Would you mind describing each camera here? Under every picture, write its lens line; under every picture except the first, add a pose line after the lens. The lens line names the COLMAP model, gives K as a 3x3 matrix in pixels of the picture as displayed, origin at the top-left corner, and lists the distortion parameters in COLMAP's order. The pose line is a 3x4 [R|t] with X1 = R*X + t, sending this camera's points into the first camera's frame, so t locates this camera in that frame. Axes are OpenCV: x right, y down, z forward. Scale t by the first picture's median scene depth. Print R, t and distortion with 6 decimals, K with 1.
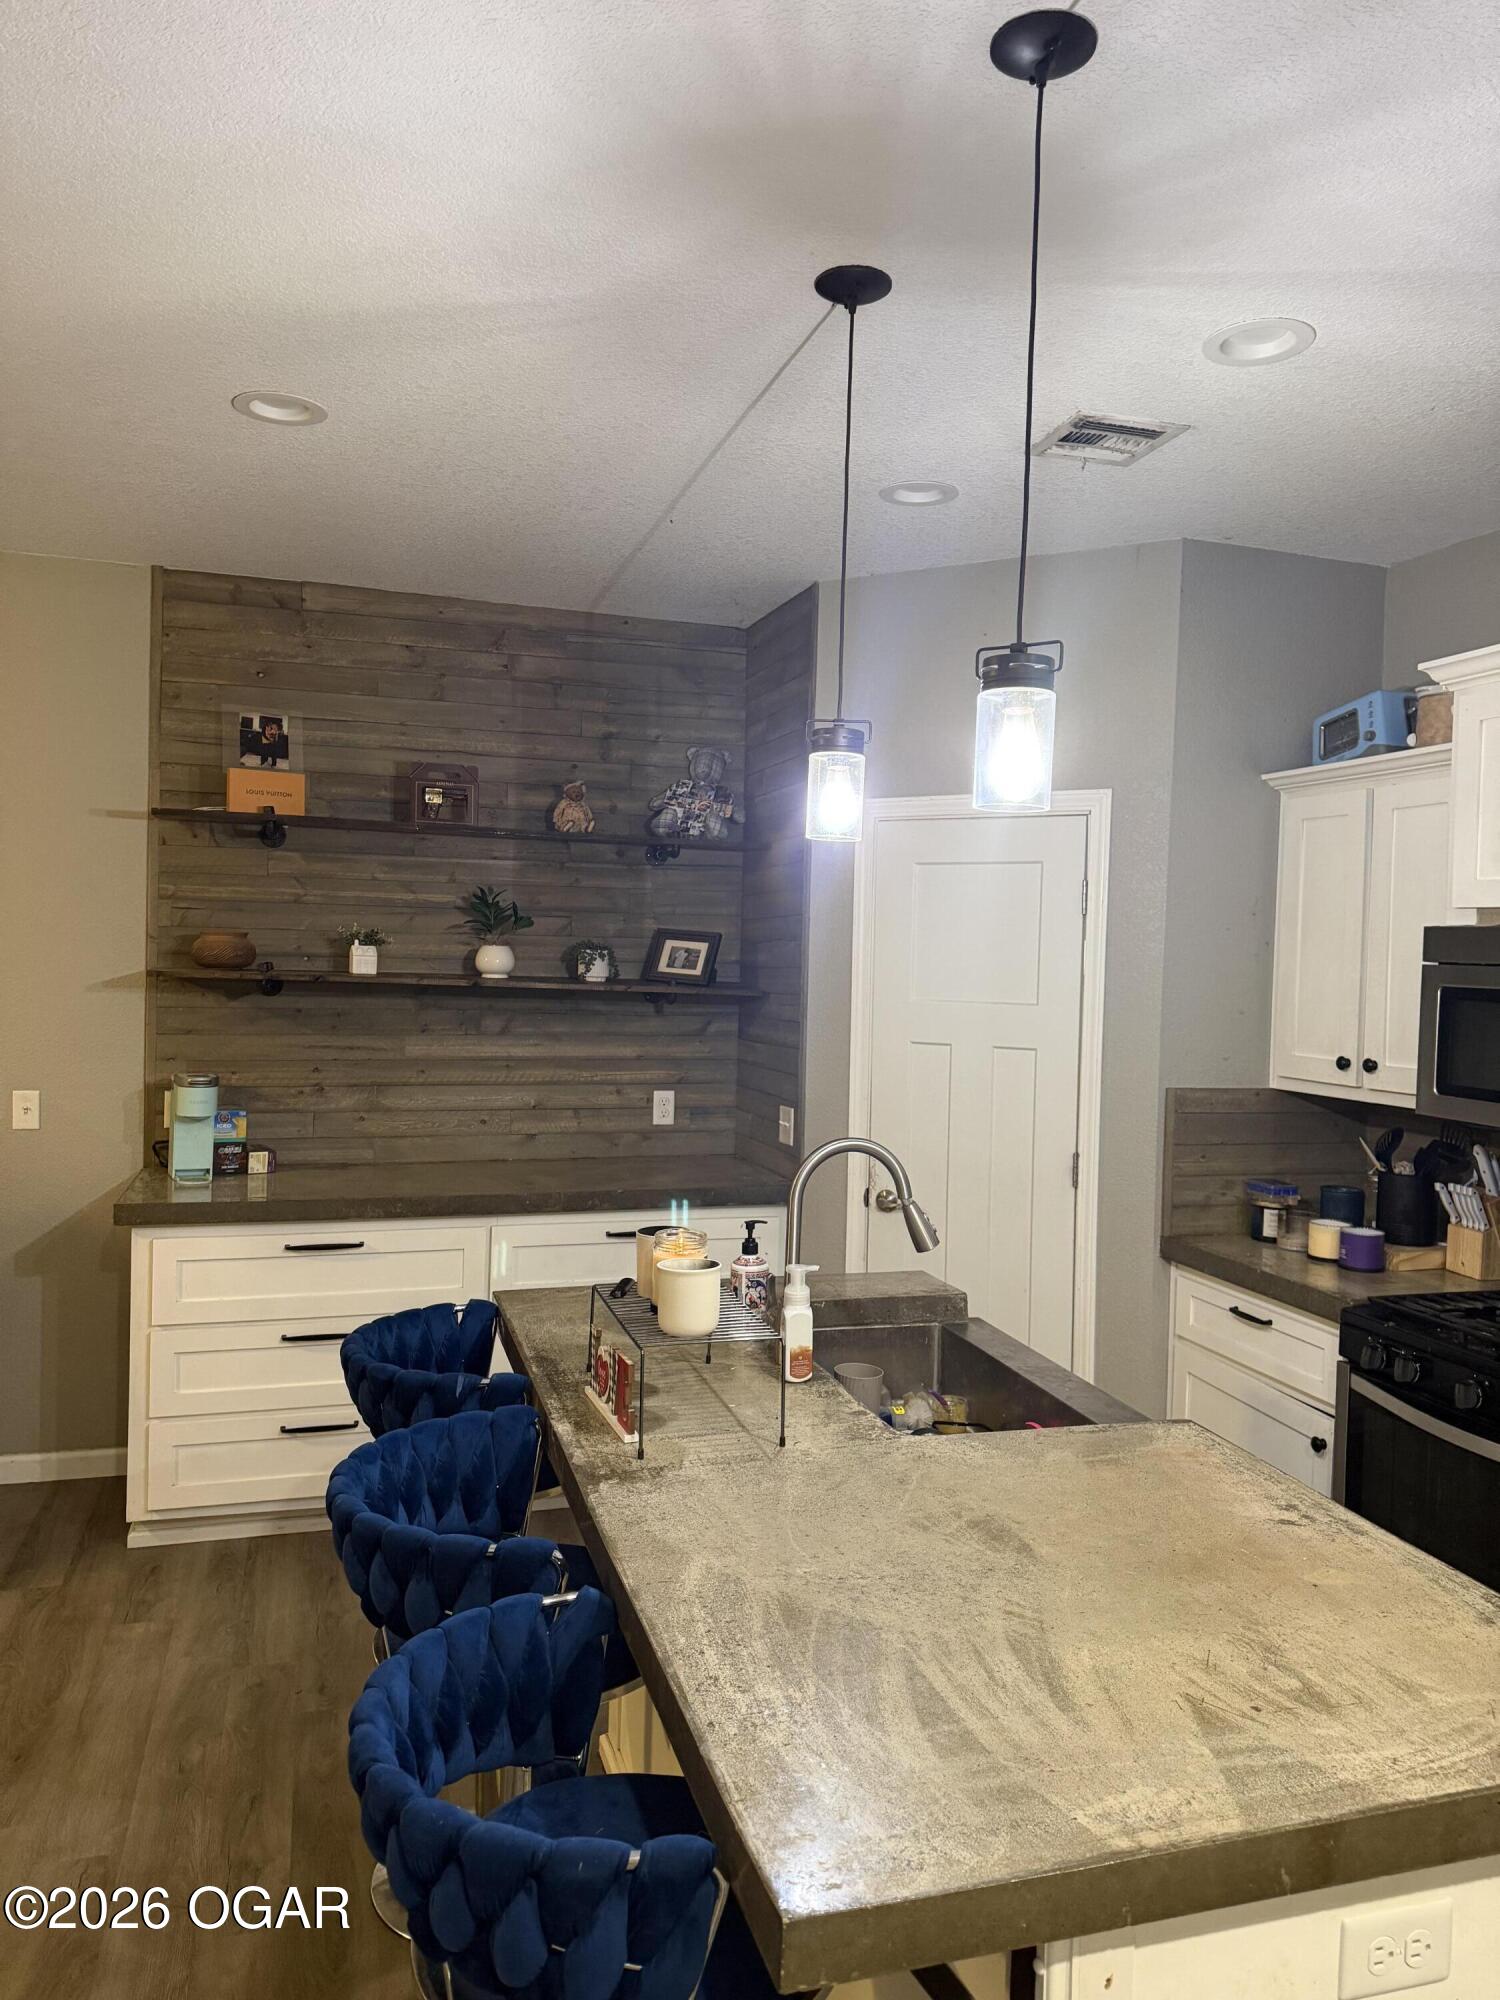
lens RADIAL K [[1407.2, 0, 753.2], [0, 1407.2, 1000.4], [0, 0, 1]] dist [0.066951, -0.082600]
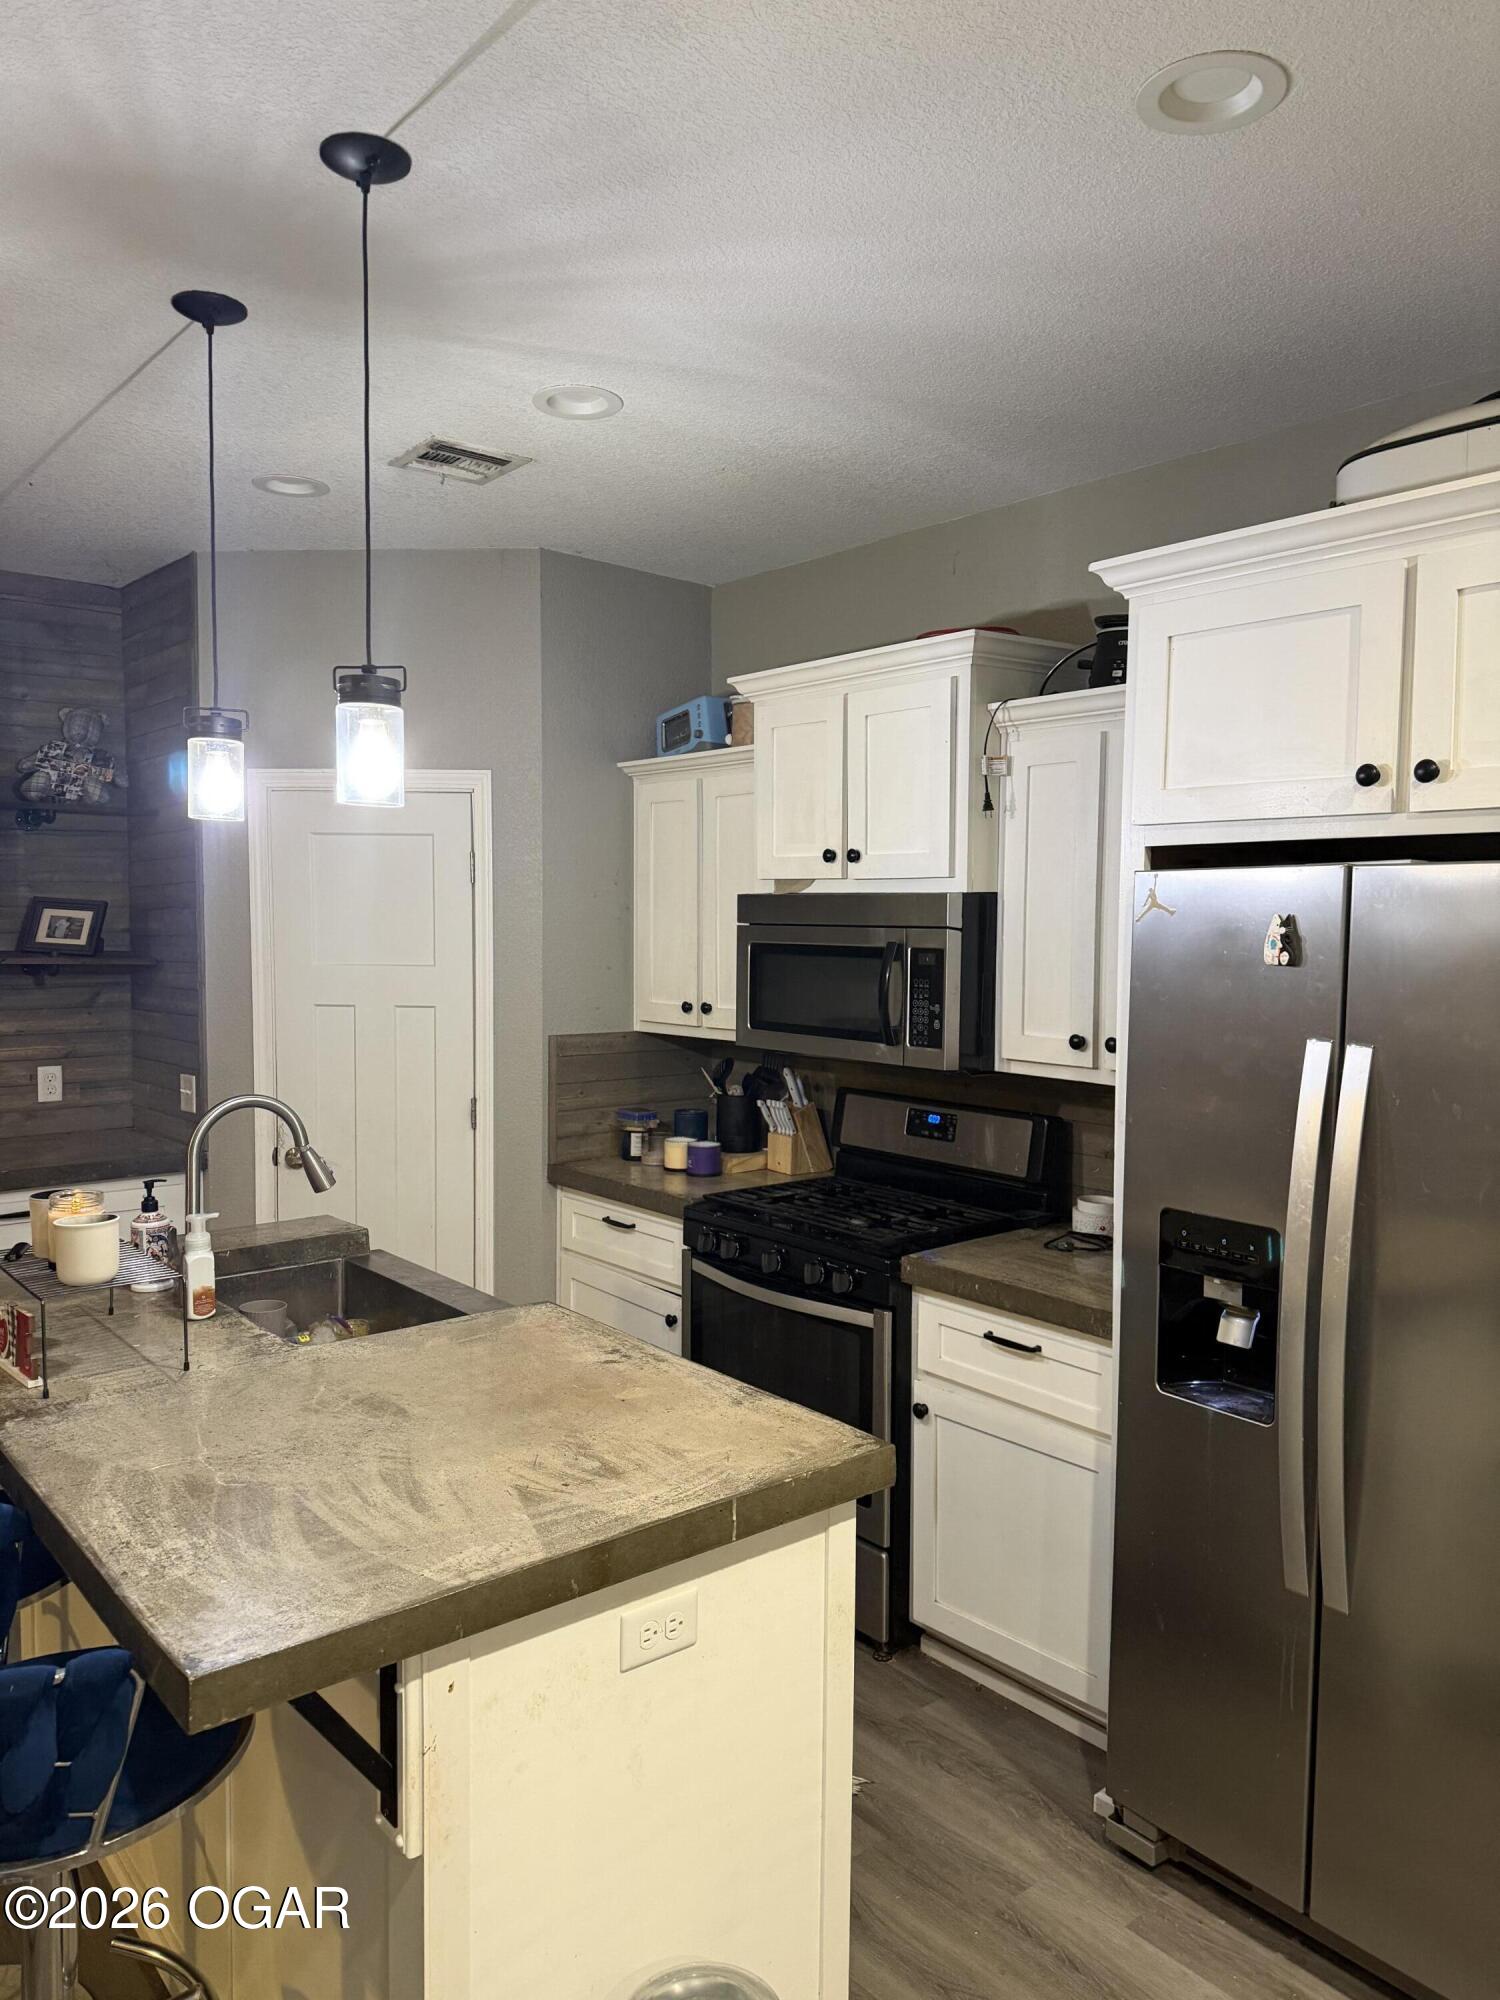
lens RADIAL K [[1407.2, 0, 745.5], [0, 1407.2, 1008.9], [0, 0, 1]] dist [0.066951, -0.082600]
pose [[0.922175, -0.043231, 0.384350, 0.004124], [0.029169, 0.998677, 0.042342, -0.002494], [-0.385672, -0.027835, 0.922216, -0.103053]]
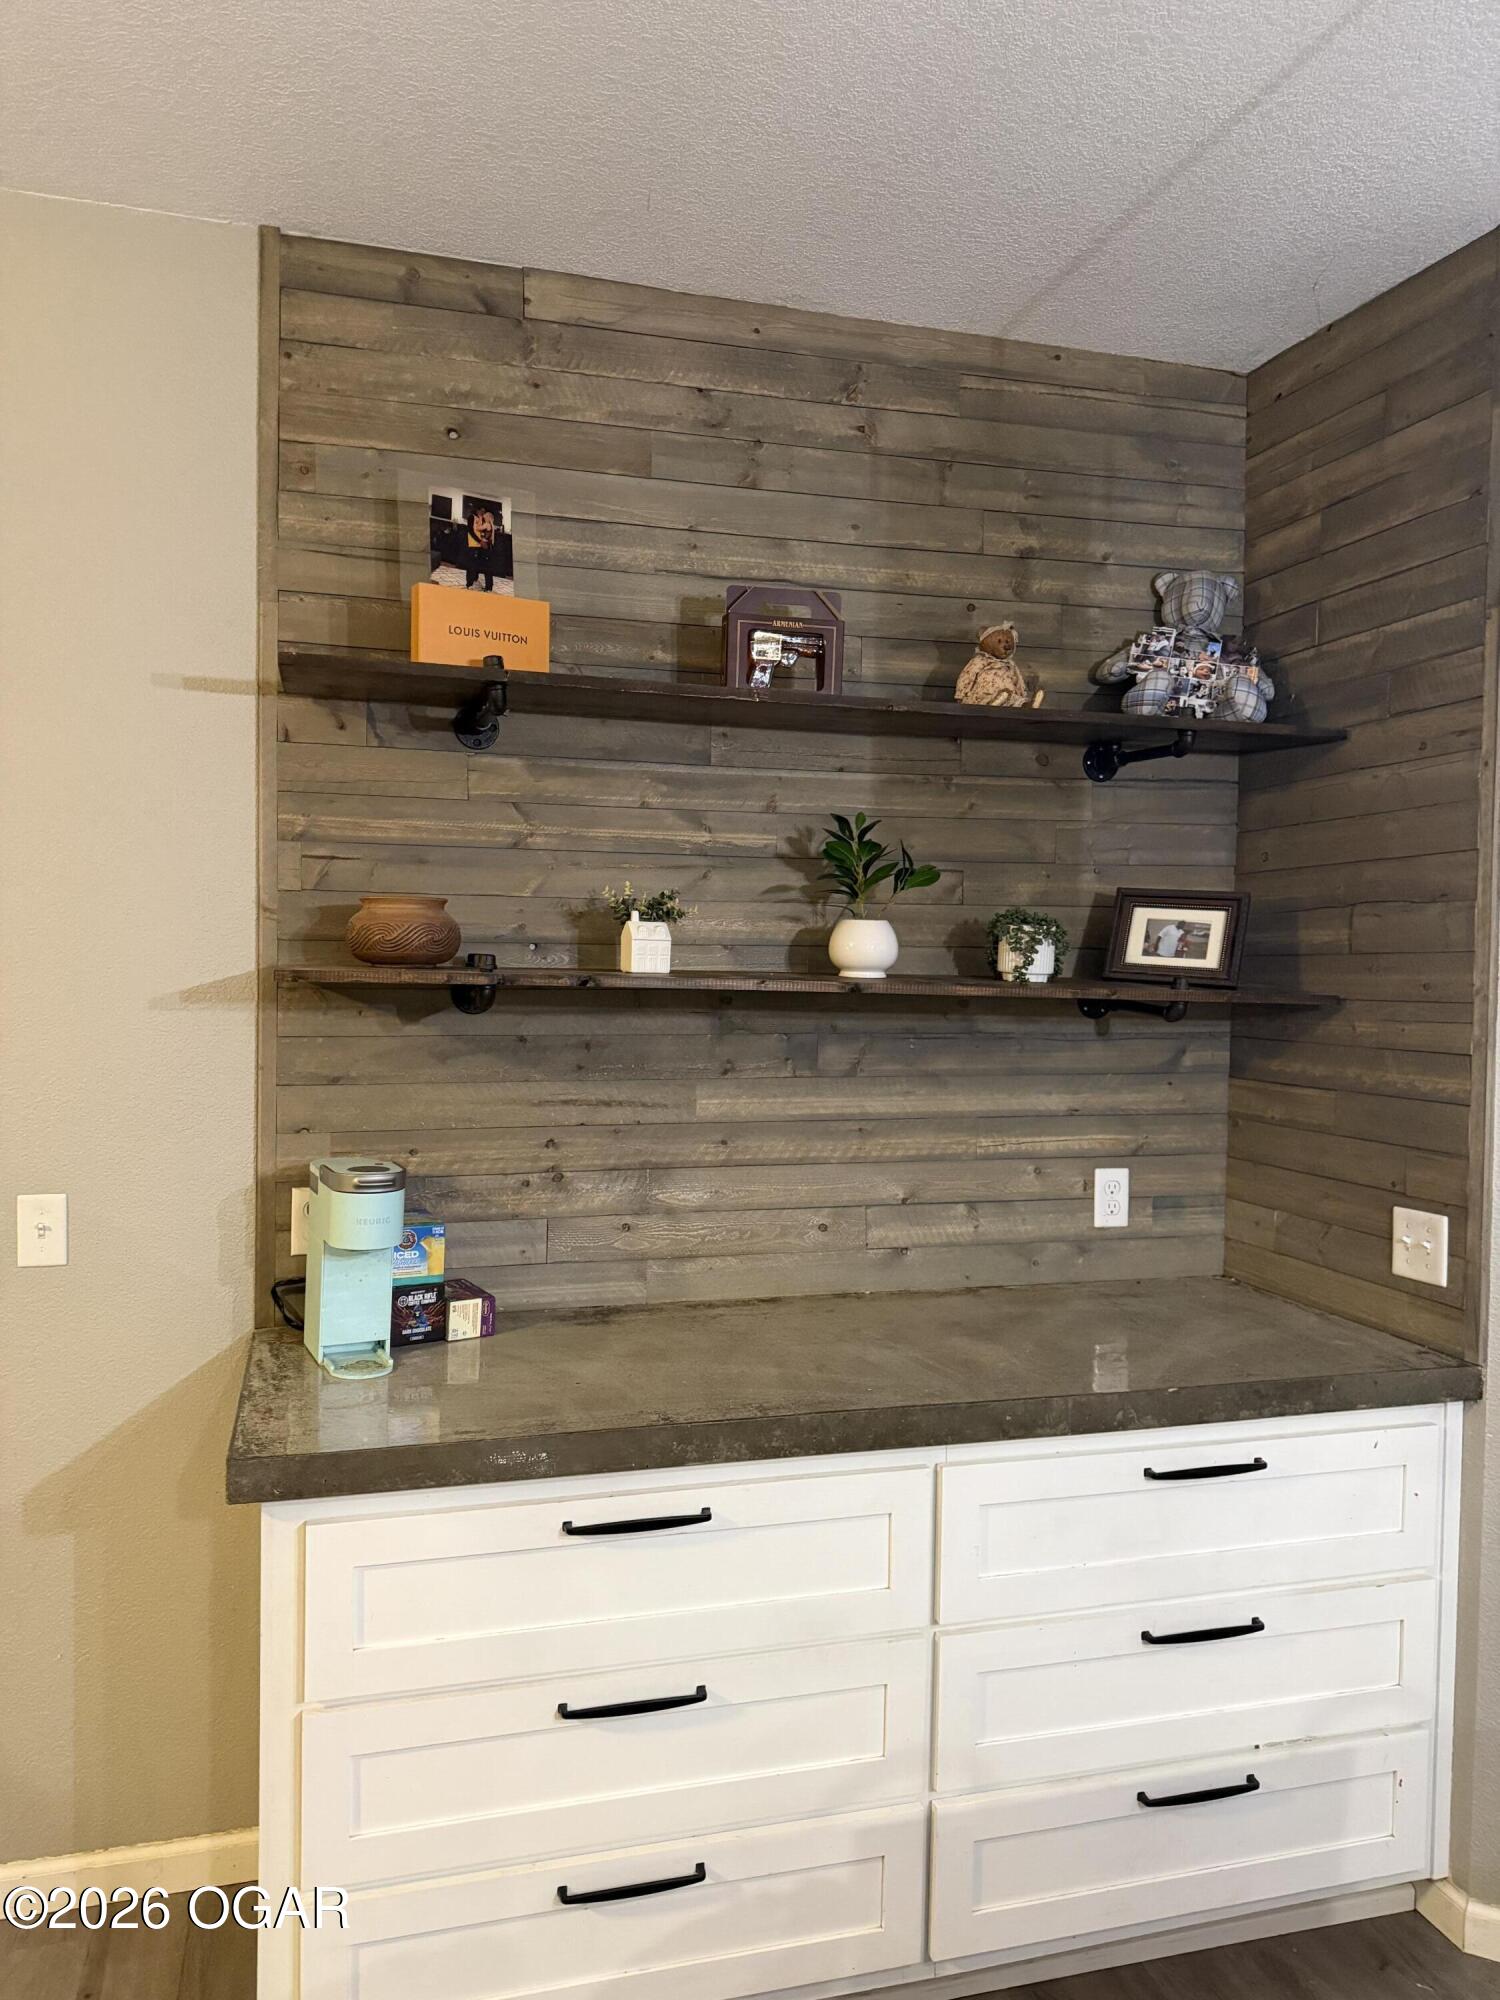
lens RADIAL K [[1407.2, 0, 721.6], [0, 1407.2, 1001.3], [0, 0, 1]] dist [0.066951, -0.082600]
pose [[0.999731, -0.009638, -0.021118, -0.260759], [0.009651, 0.999953, 0.000546, -0.008418], [0.021112, -0.000750, 0.999777, 0.503031]]
